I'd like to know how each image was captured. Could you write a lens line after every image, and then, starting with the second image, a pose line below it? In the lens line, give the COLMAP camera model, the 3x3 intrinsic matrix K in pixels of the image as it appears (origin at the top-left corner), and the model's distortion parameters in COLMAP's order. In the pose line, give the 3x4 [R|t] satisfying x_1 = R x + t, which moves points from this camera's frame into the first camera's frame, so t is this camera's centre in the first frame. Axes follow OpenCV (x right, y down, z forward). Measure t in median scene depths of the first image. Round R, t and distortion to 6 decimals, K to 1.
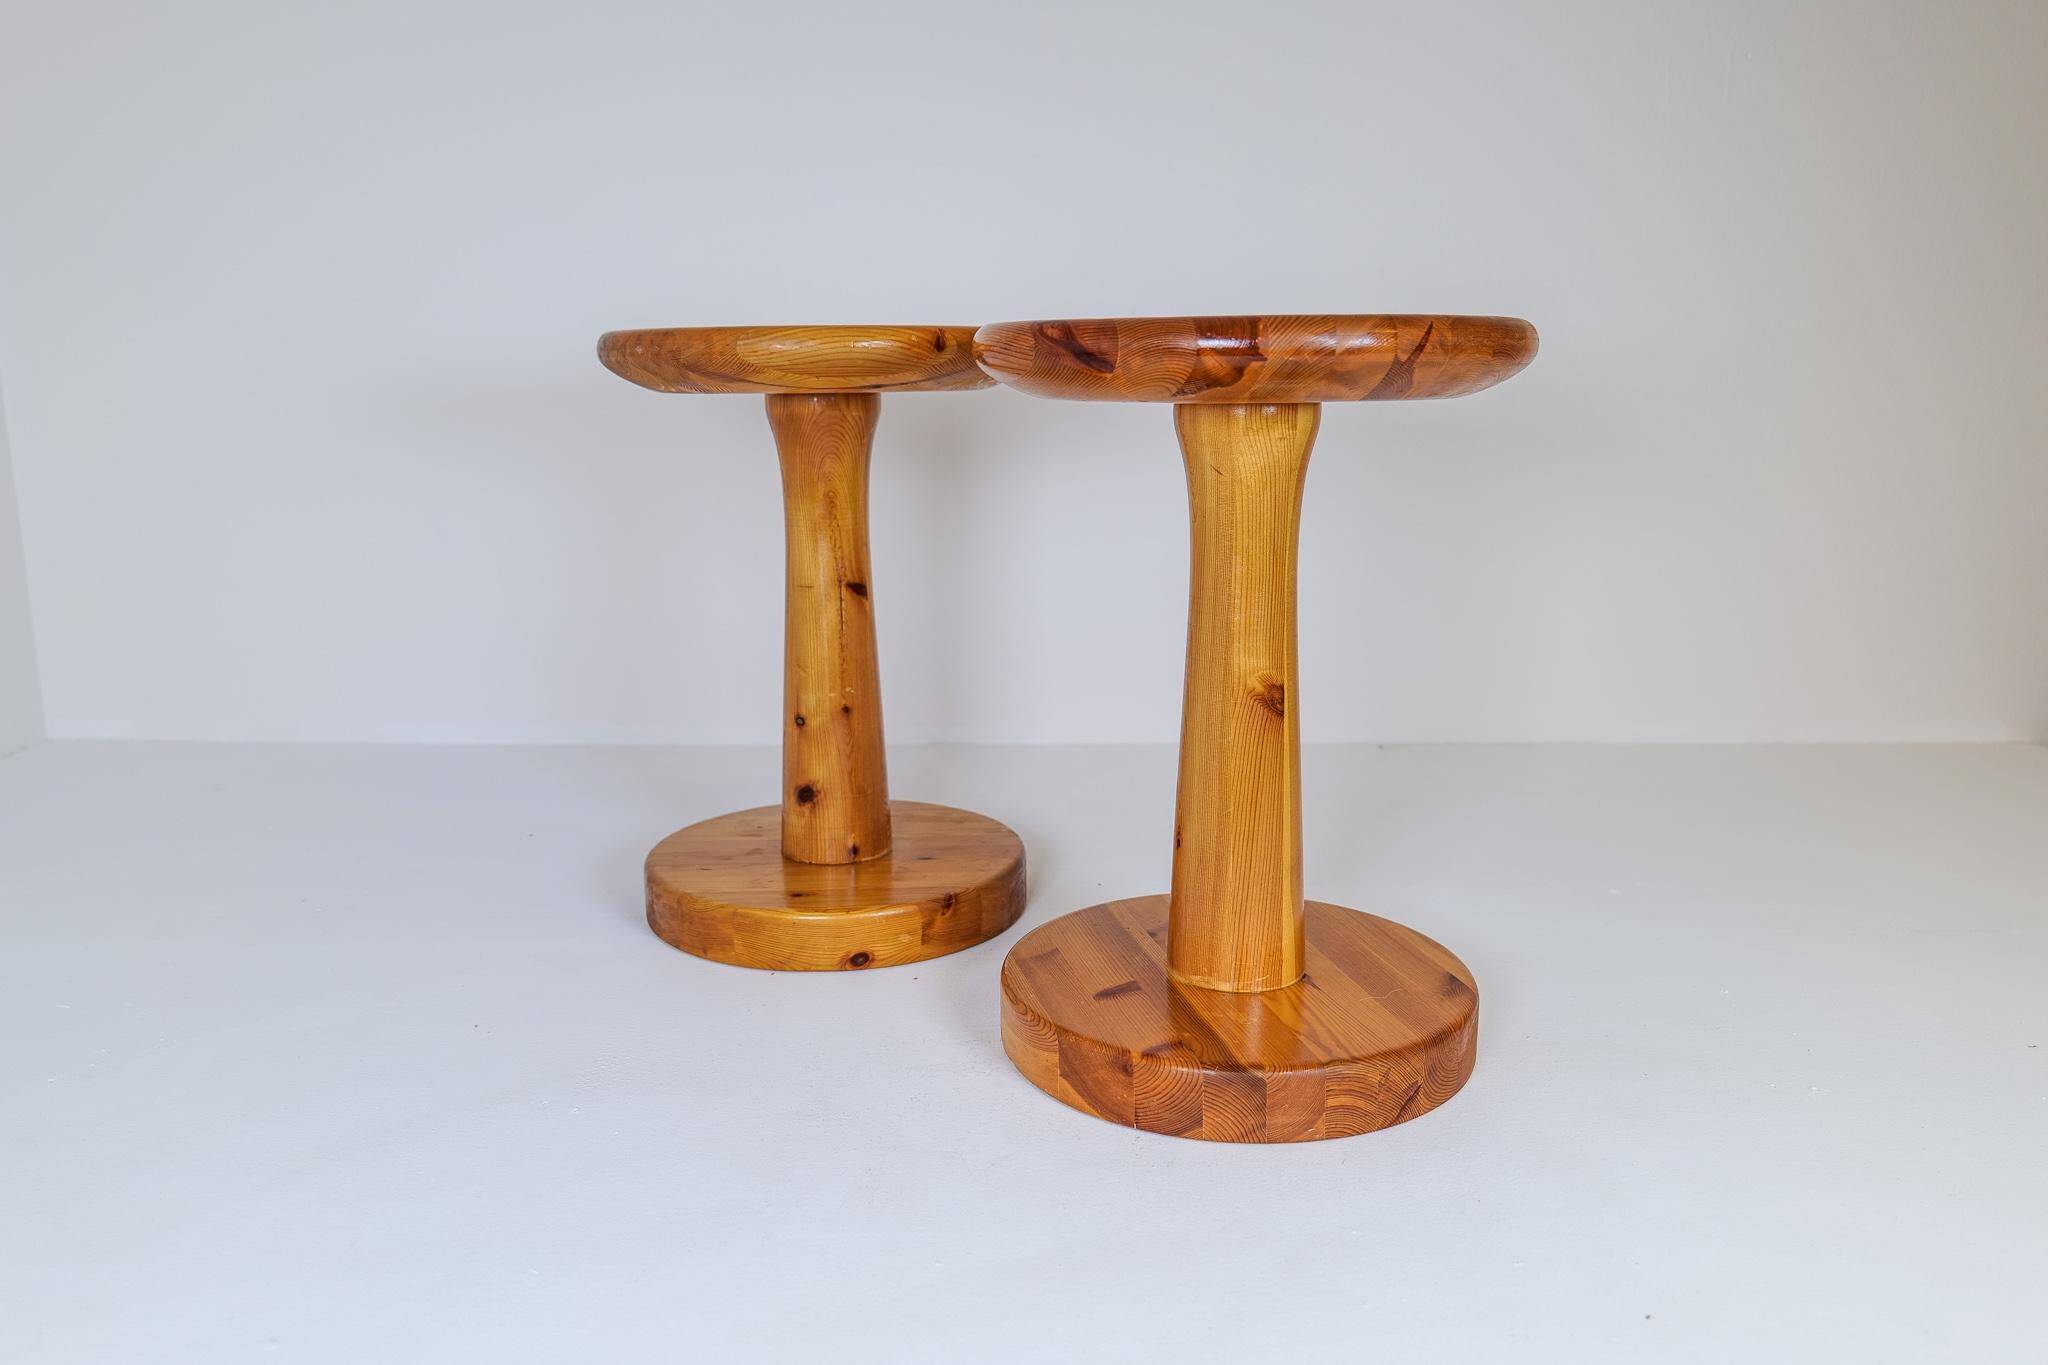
lens RADIAL K [[1513.0, 0, 1011.9], [0, 1513.0, 661.4], [0, 0, 1]] dist [0.021250, -0.018149]
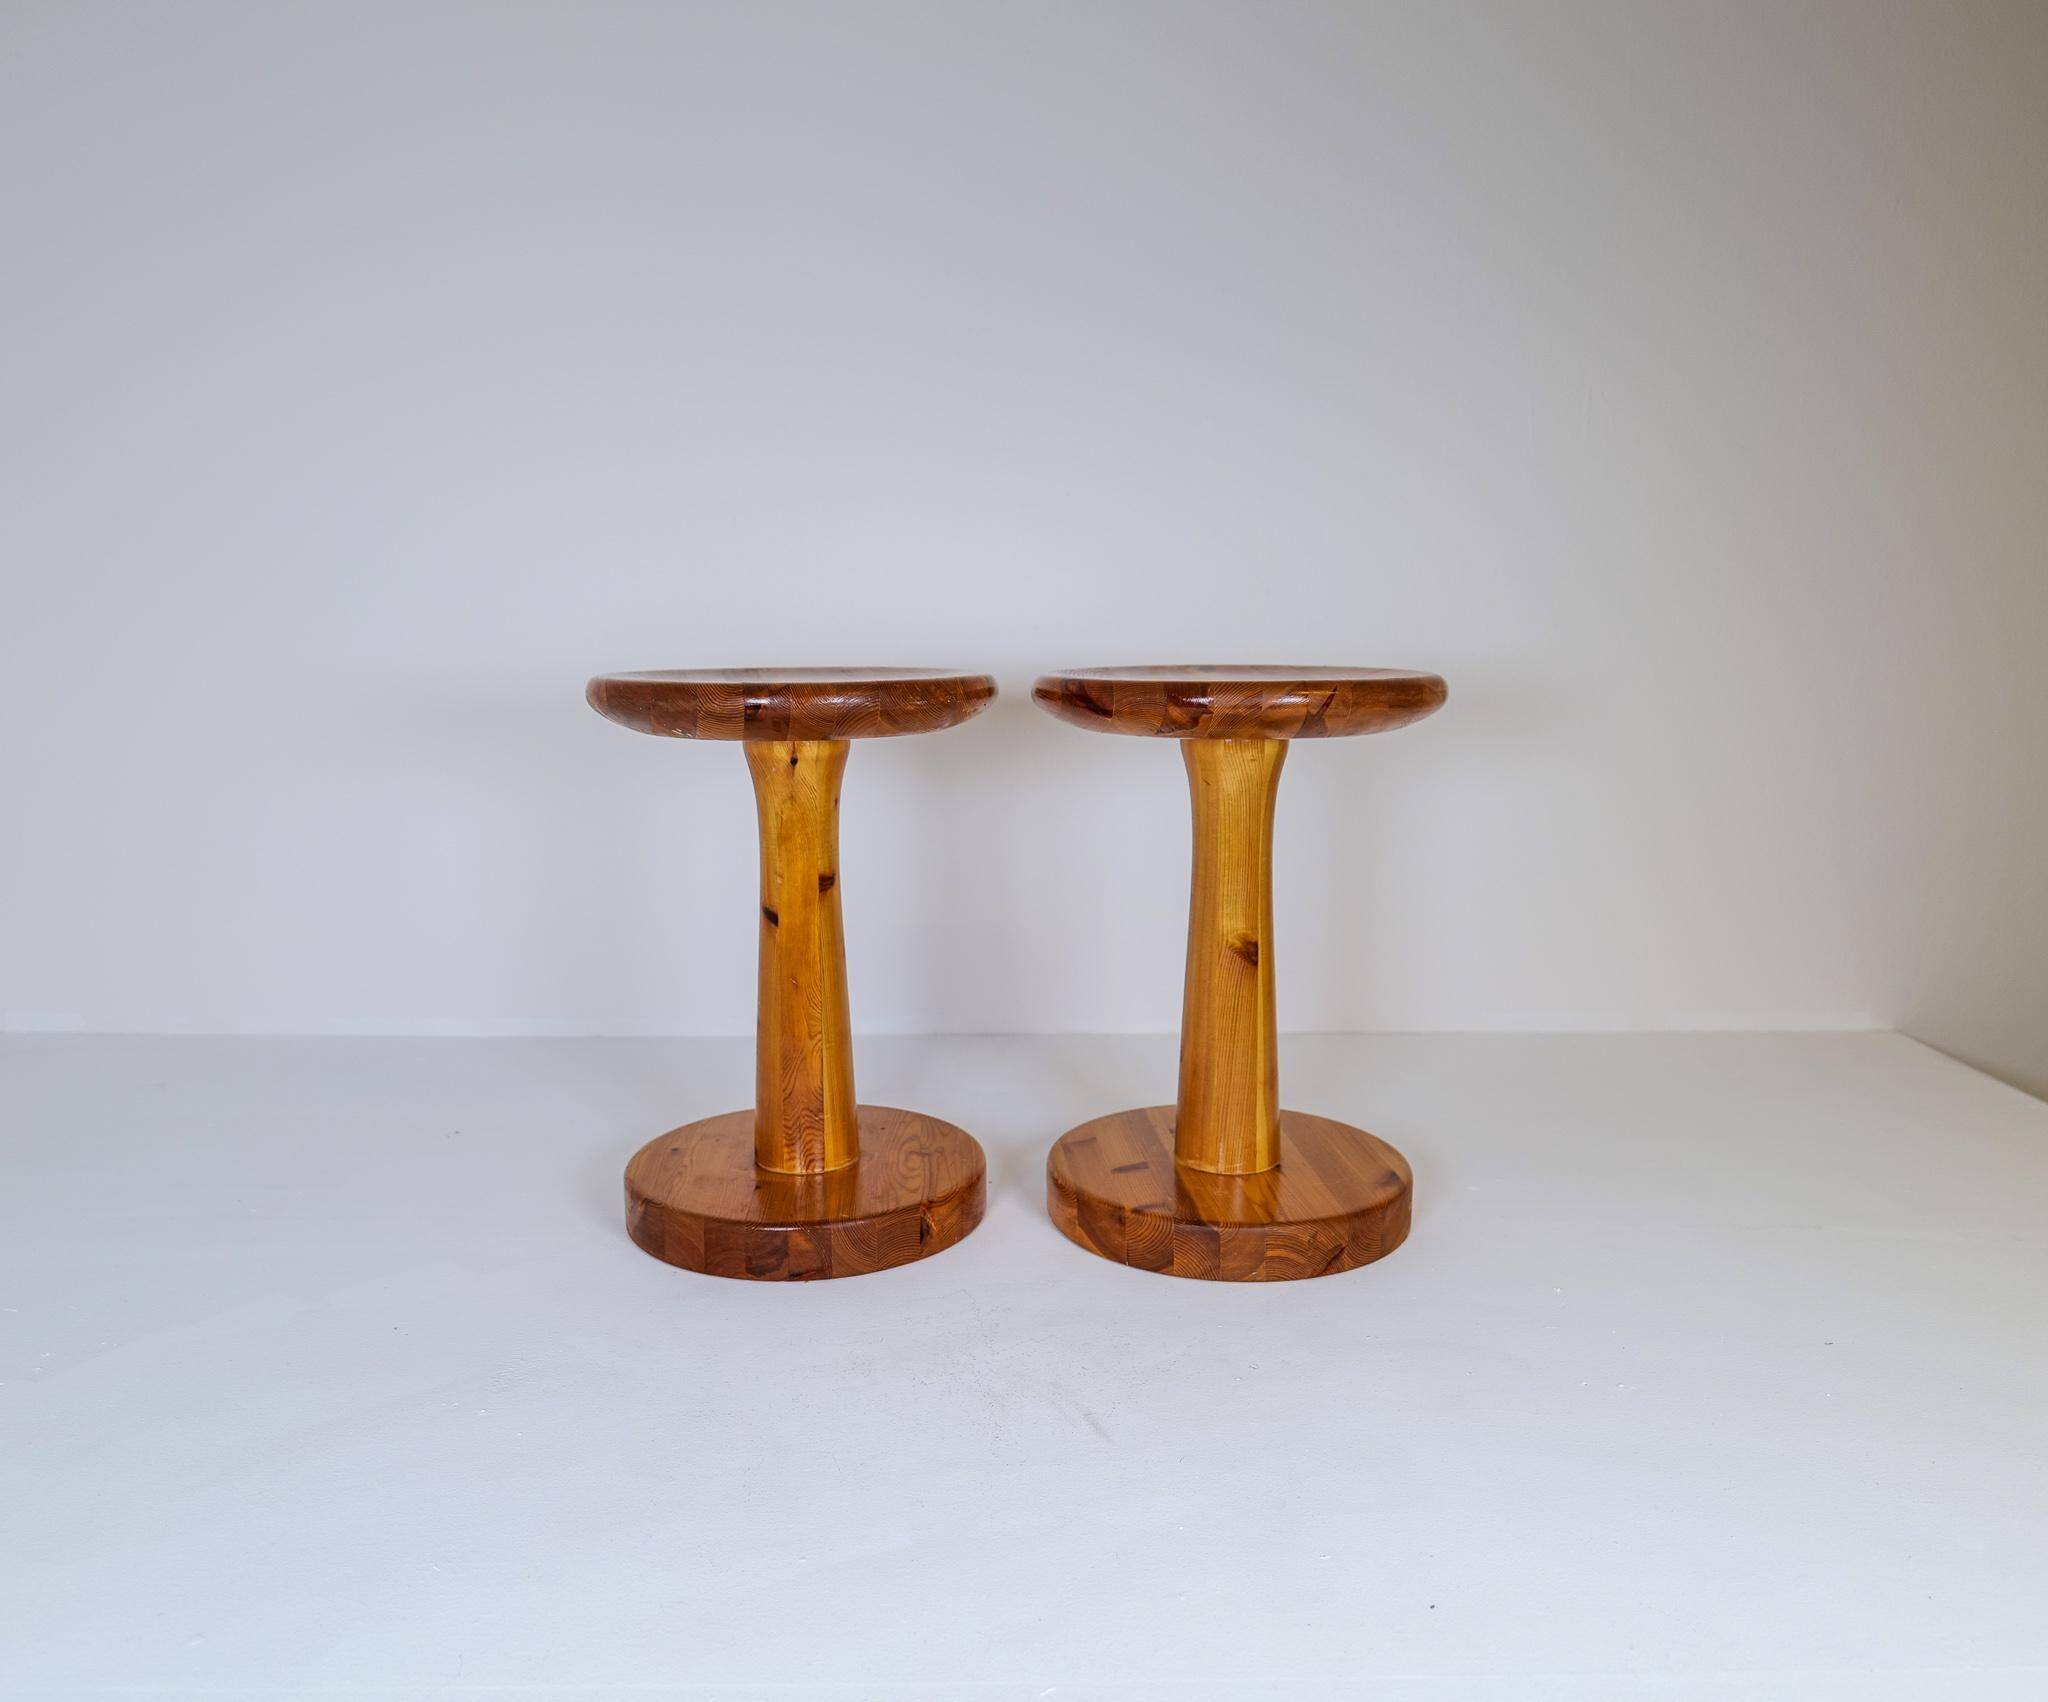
lens RADIAL K [[1526.7, 0, 1008.3], [0, 1526.7, 857.6], [0, 0, 1]] dist [0.062806, -0.002579]
pose [[0.989766, 0.025142, -0.140469, 0.148614], [-0.029552, 0.999131, -0.029398, -0.012543], [0.139608, 0.033249, 0.989649, -0.360155]]
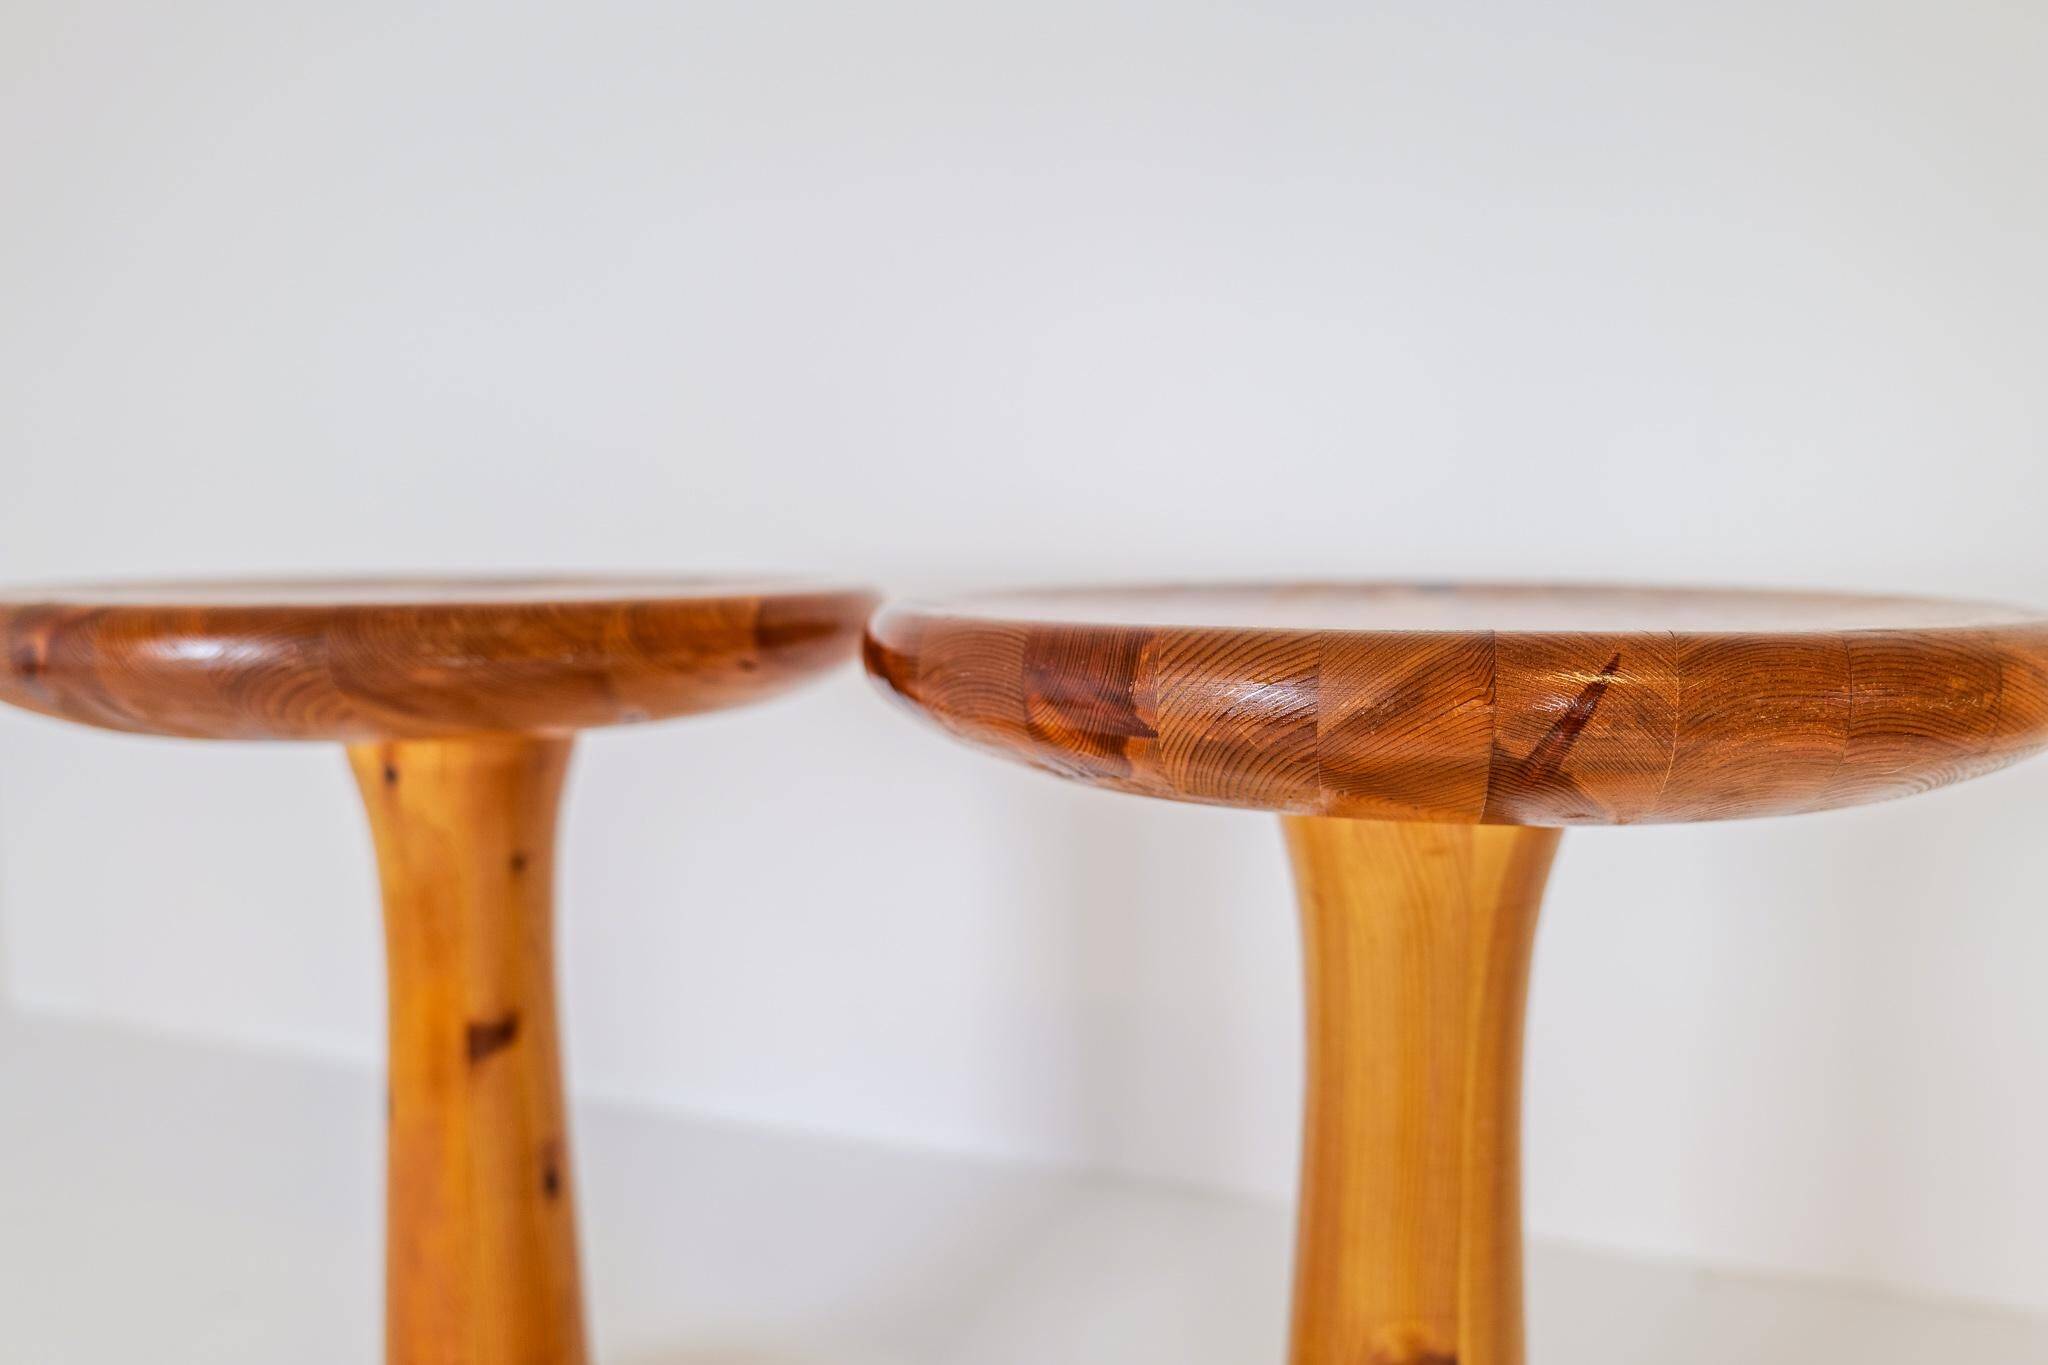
lens RADIAL K [[1513.0, 0, 1006.3], [0, 1513.0, 702.9], [0, 0, 1]] dist [0.021250, -0.018149]
pose [[0.878043, 0.058122, -0.475039, 0.266920], [-0.094003, 0.994207, -0.052109, -0.147711], [0.469259, 0.090409, 0.878420, 0.499841]]
